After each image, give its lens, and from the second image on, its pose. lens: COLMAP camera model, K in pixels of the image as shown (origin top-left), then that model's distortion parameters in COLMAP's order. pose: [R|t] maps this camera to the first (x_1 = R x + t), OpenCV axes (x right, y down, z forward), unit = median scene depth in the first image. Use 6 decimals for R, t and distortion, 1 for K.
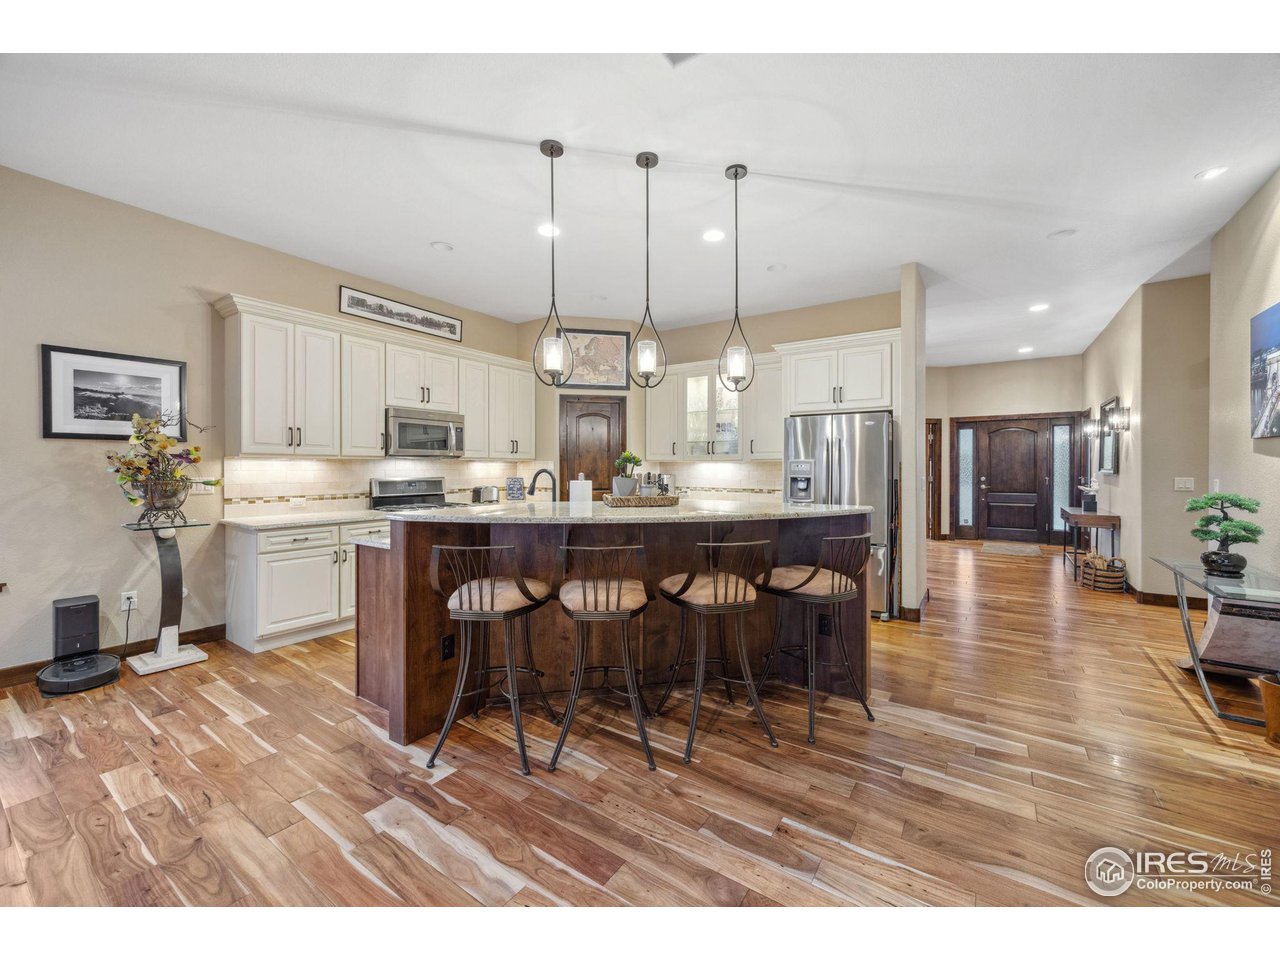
lens RADIAL K [[505.3, 0, 644.6], [0, 505.3, 472.5], [0, 0, 1]] dist [0.010601, 0.000238]
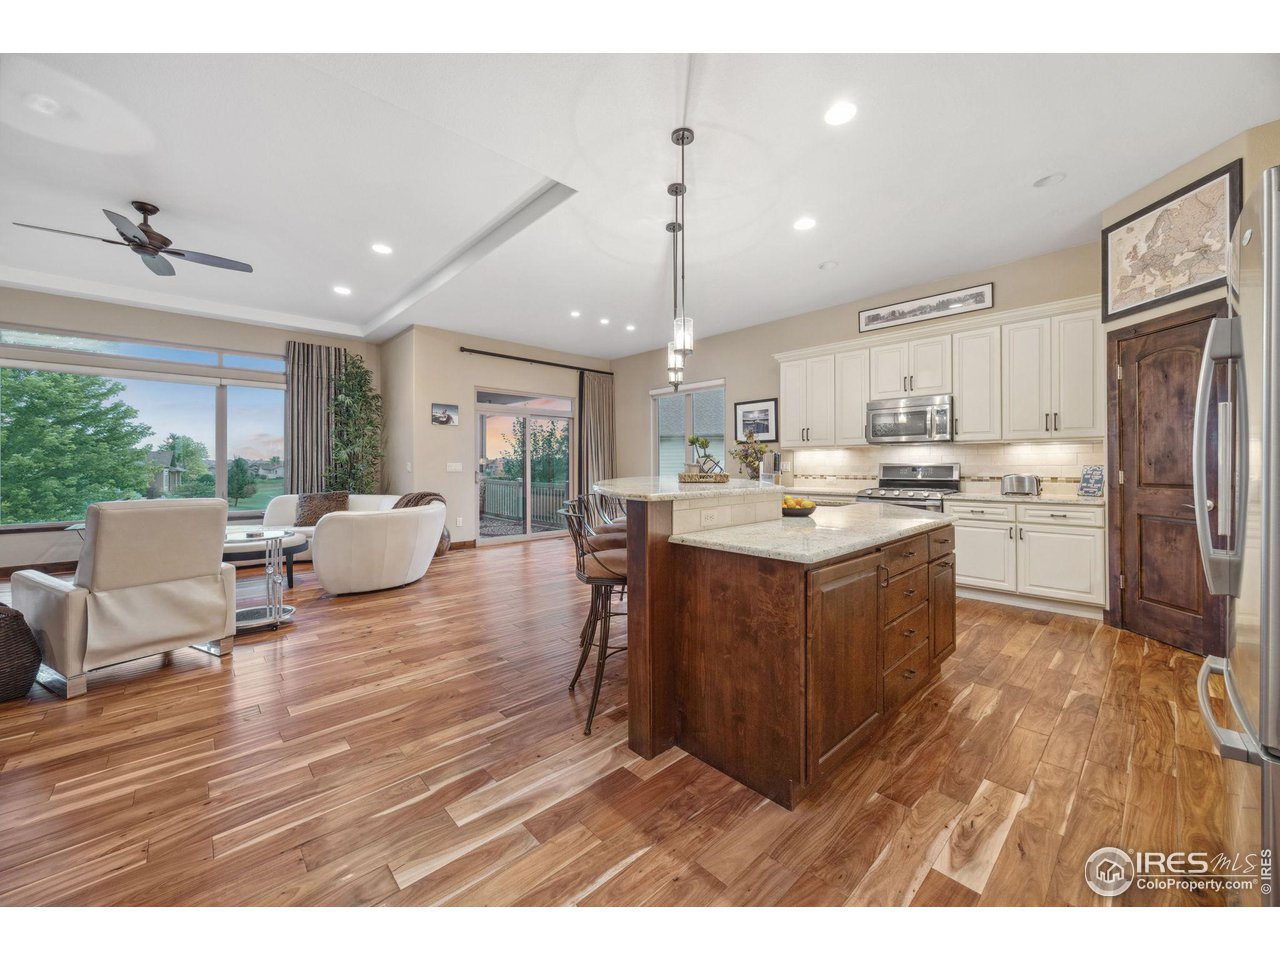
lens RADIAL K [[490.5, 0, 645.9], [0, 490.5, 464.5], [0, 0, 1]] dist [0.000362, -0.000600]
pose [[-0.212656, -0.000447, -0.977127, 0.551445], [-0.006847, 0.999976, 0.001033, 0.013611], [0.977103, 0.006910, -0.212654, 0.566730]]
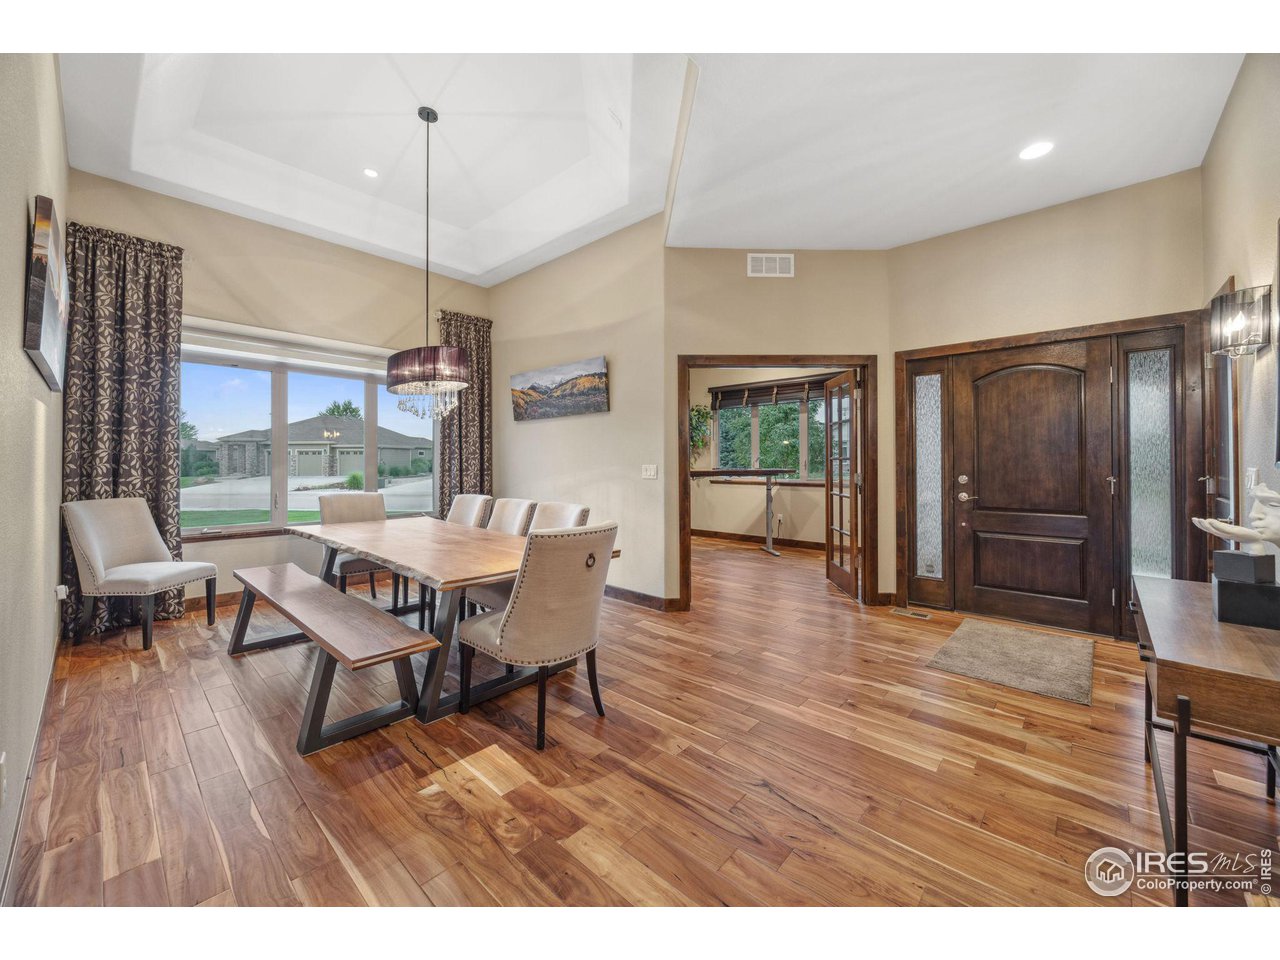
lens RADIAL K [[490.5, 0, 637.6], [0, 490.5, 462.5], [0, 0, 1]] dist [0.000362, -0.000600]
pose [[0.990819, 0.002800, -0.135168, 0.788420], [-0.005431, 0.999803, -0.019100, 0.013080], [0.135088, 0.019659, 0.990639, 0.941579]]
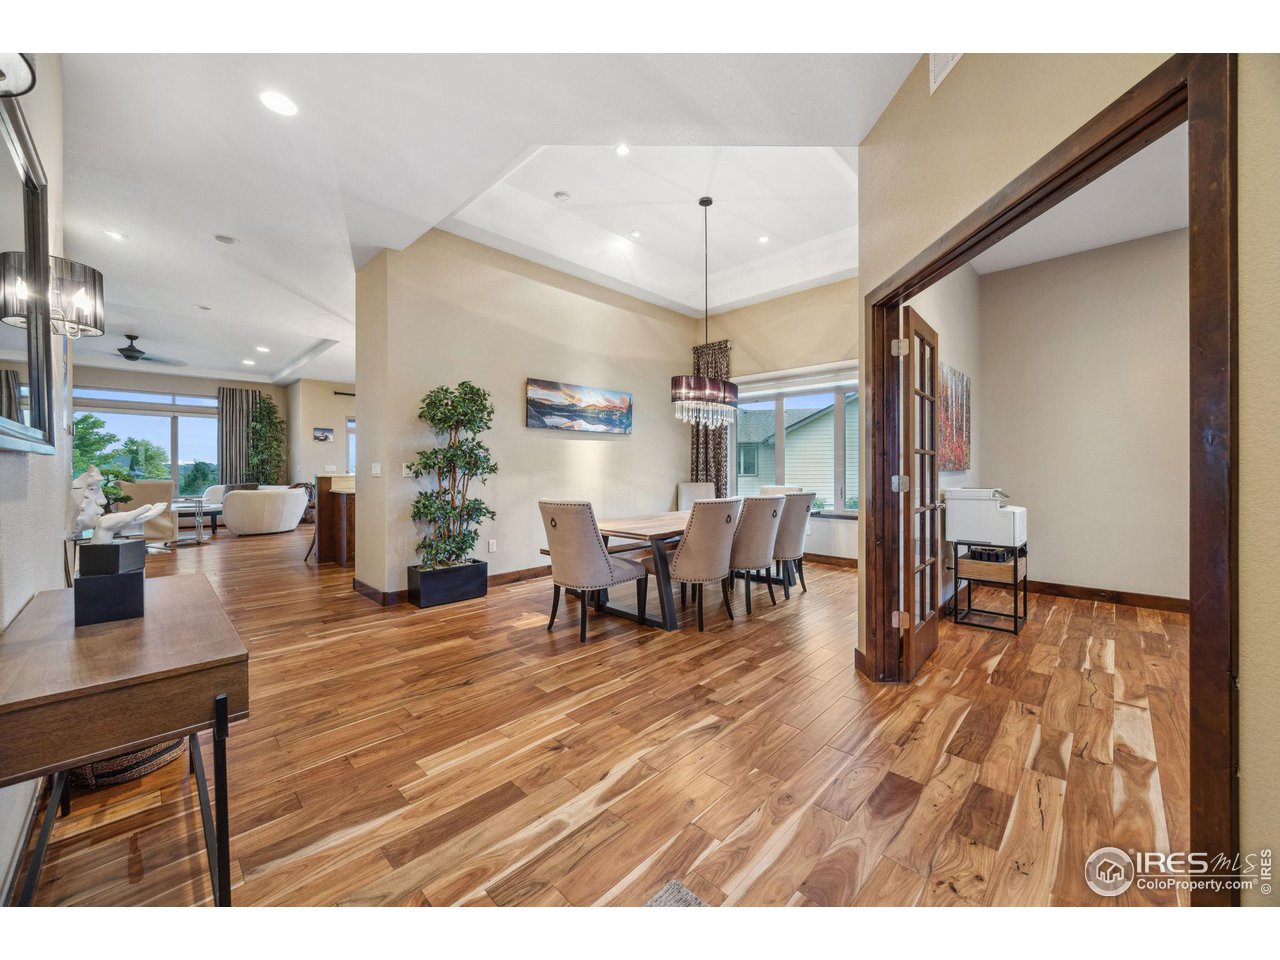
lens RADIAL K [[490.5, 0, 648.7], [0, 490.5, 472.8], [0, 0, 1]] dist [0.000362, -0.000600]
pose [[-0.166983, 0.007149, -0.985934, 1.102219], [-0.008090, 0.999930, 0.008621, 0.015638], [0.985927, 0.009416, -0.166914, 1.334662]]
